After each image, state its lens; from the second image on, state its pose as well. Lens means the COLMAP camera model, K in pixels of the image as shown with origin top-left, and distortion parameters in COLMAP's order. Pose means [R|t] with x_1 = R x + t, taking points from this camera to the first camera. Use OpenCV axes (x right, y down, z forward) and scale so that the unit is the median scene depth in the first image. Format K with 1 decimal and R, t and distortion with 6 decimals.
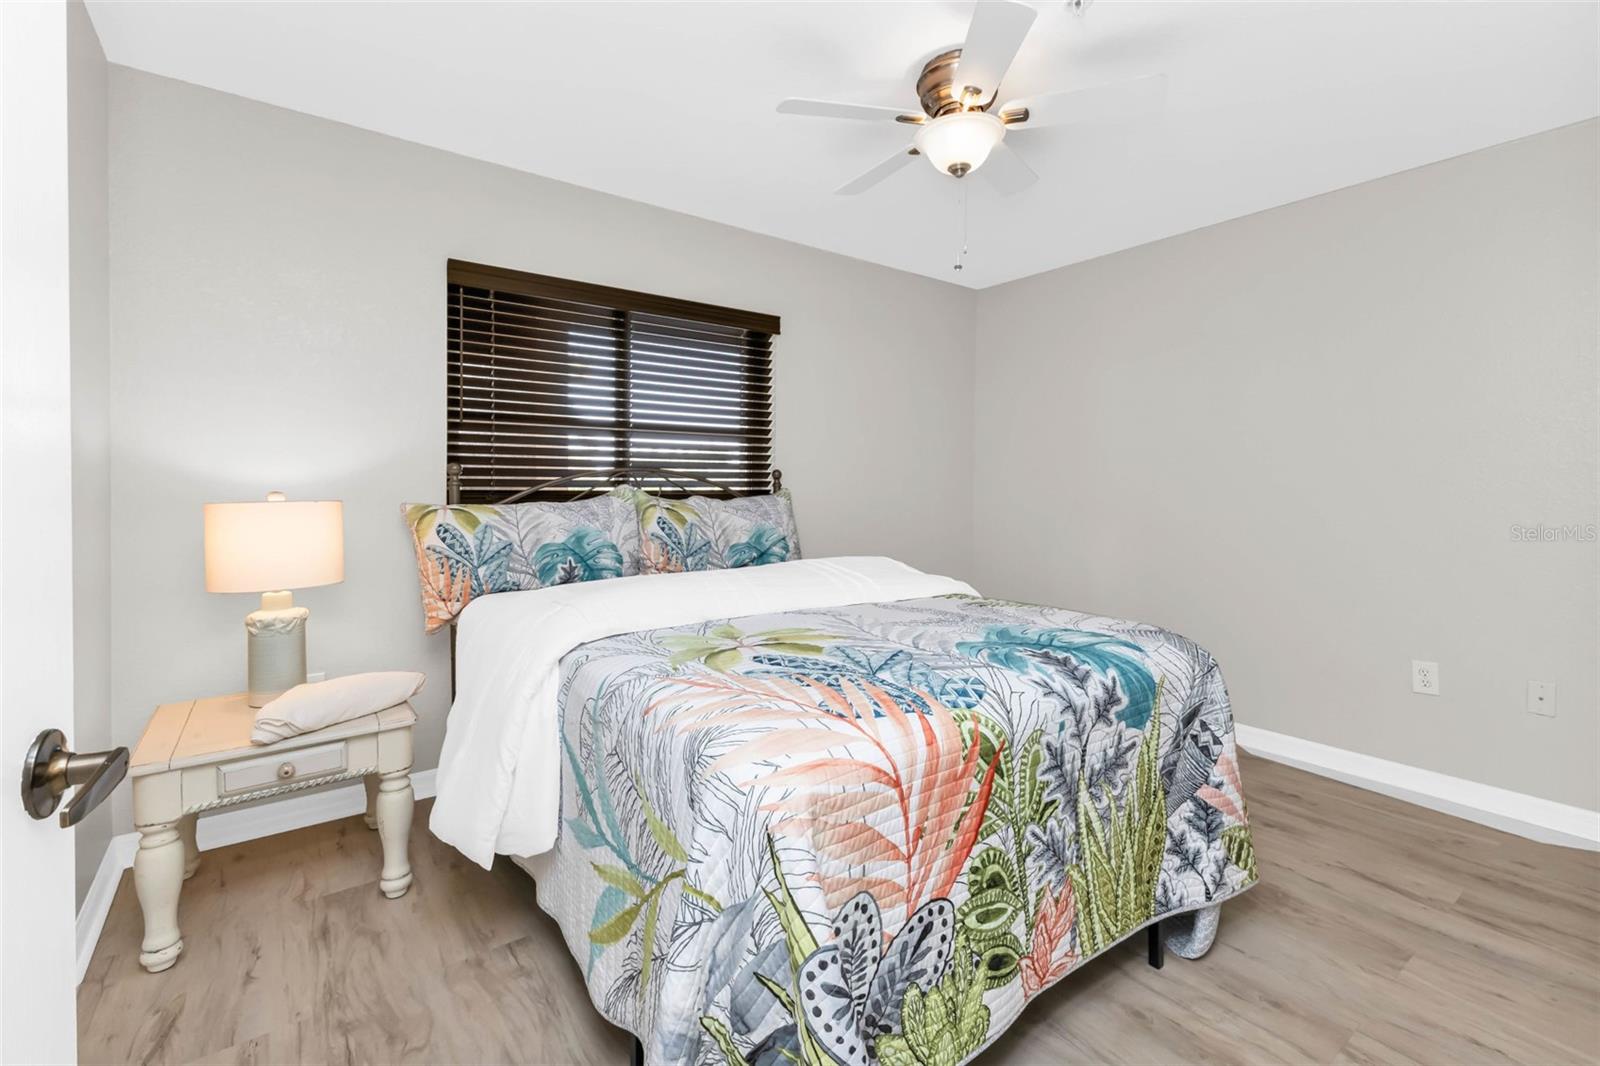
lens RADIAL K [[699.4, 0, 800.0], [0, 699.4, 507.2], [0, 0, 1]] dist [0.014869, -0.005080]
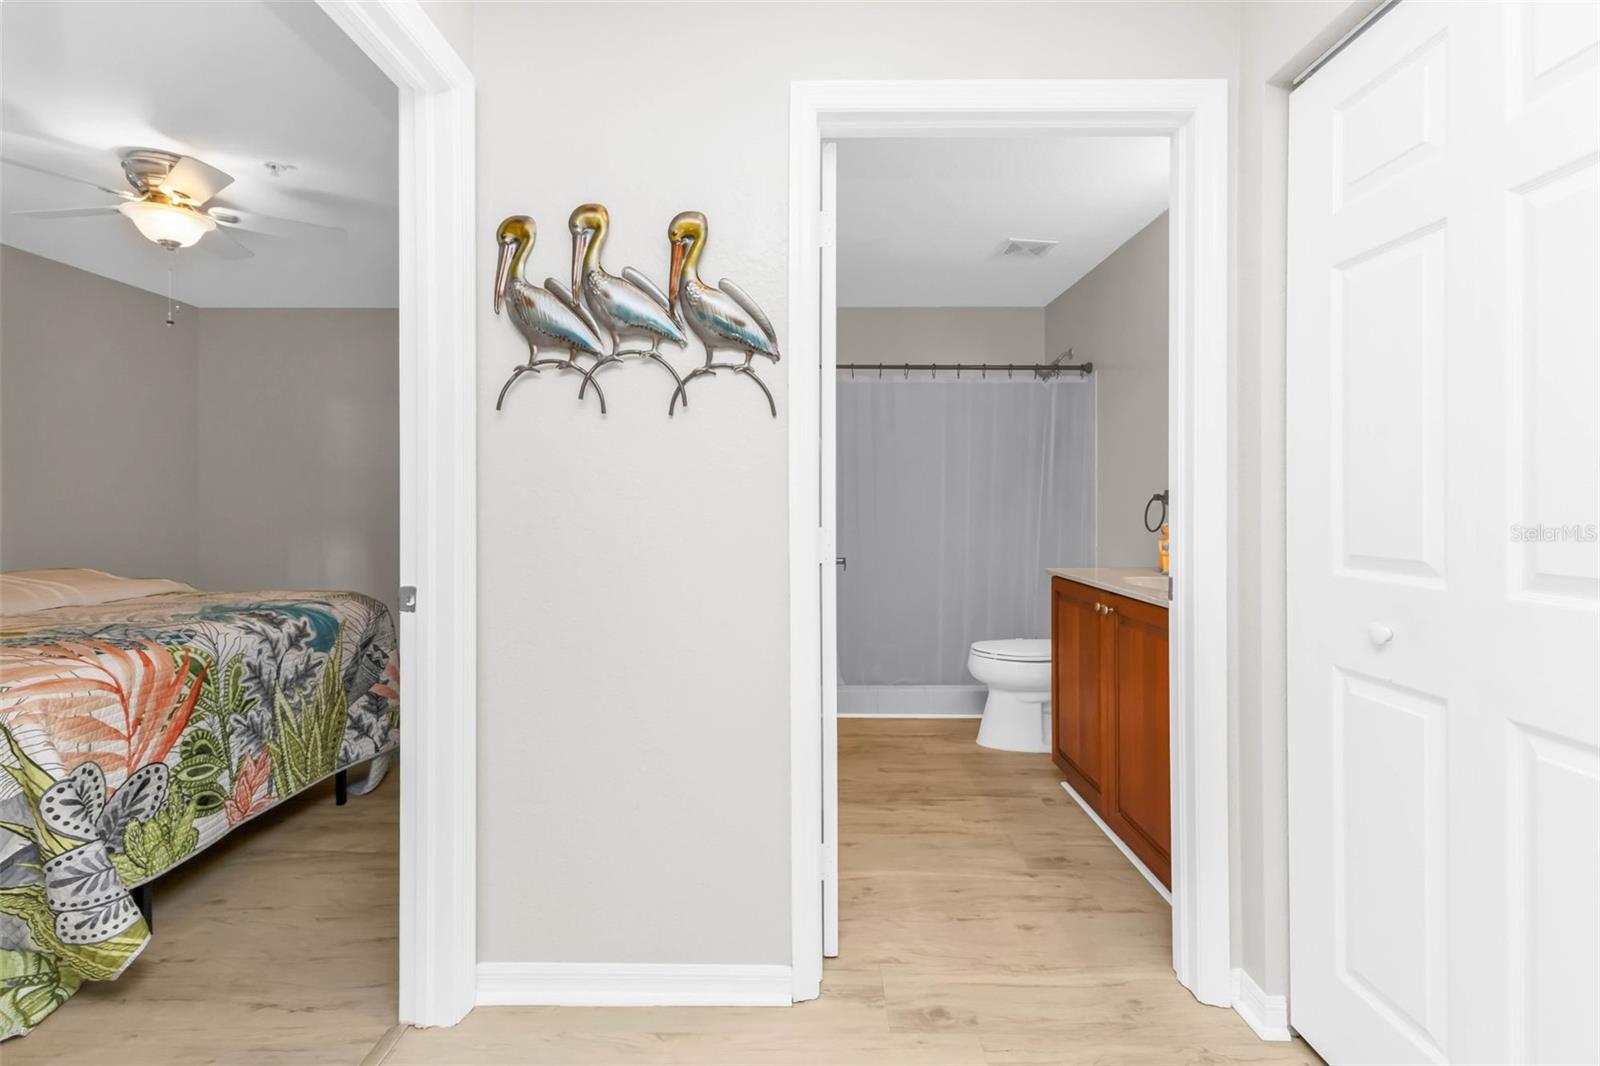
lens RADIAL K [[699.4, 0, 805.6], [0, 699.4, 503.8], [0, 0, 1]] dist [0.014869, -0.005080]
pose [[0.586210, -0.003378, 0.810152, -0.187097], [0.023323, 0.999647, -0.012708, 0.030636], [-0.809824, 0.026345, 0.586082, -0.920809]]
